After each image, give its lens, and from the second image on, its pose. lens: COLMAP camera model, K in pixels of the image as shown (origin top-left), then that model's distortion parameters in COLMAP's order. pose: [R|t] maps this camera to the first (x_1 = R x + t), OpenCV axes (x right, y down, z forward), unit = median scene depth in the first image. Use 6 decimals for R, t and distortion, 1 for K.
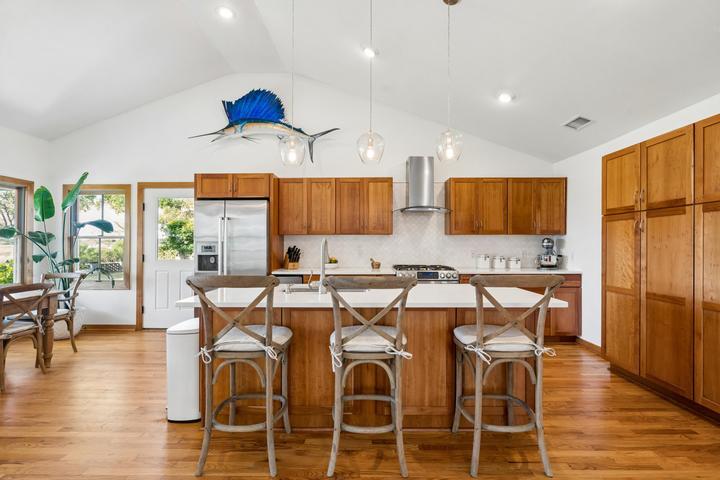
lens RADIAL K [[330.6, 0, 361.5], [0, 330.6, 243.6], [0, 0, 1]] dist [0.002222, 0.000142]
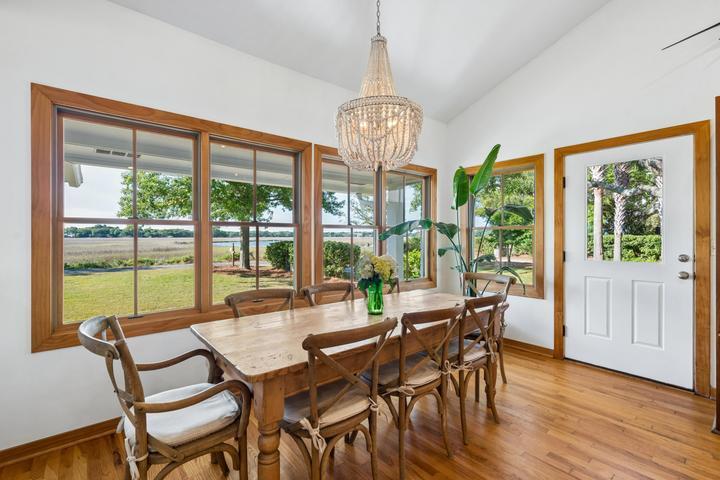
lens RADIAL K [[330.6, 0, 359.3], [0, 330.6, 238.0], [0, 0, 1]] dist [0.002222, 0.000142]
pose [[0.644849, 0.003171, -0.764303, -0.406111], [0.001328, 0.999985, 0.005269, 0.000951], [0.764309, -0.004413, 0.644835, 0.222801]]
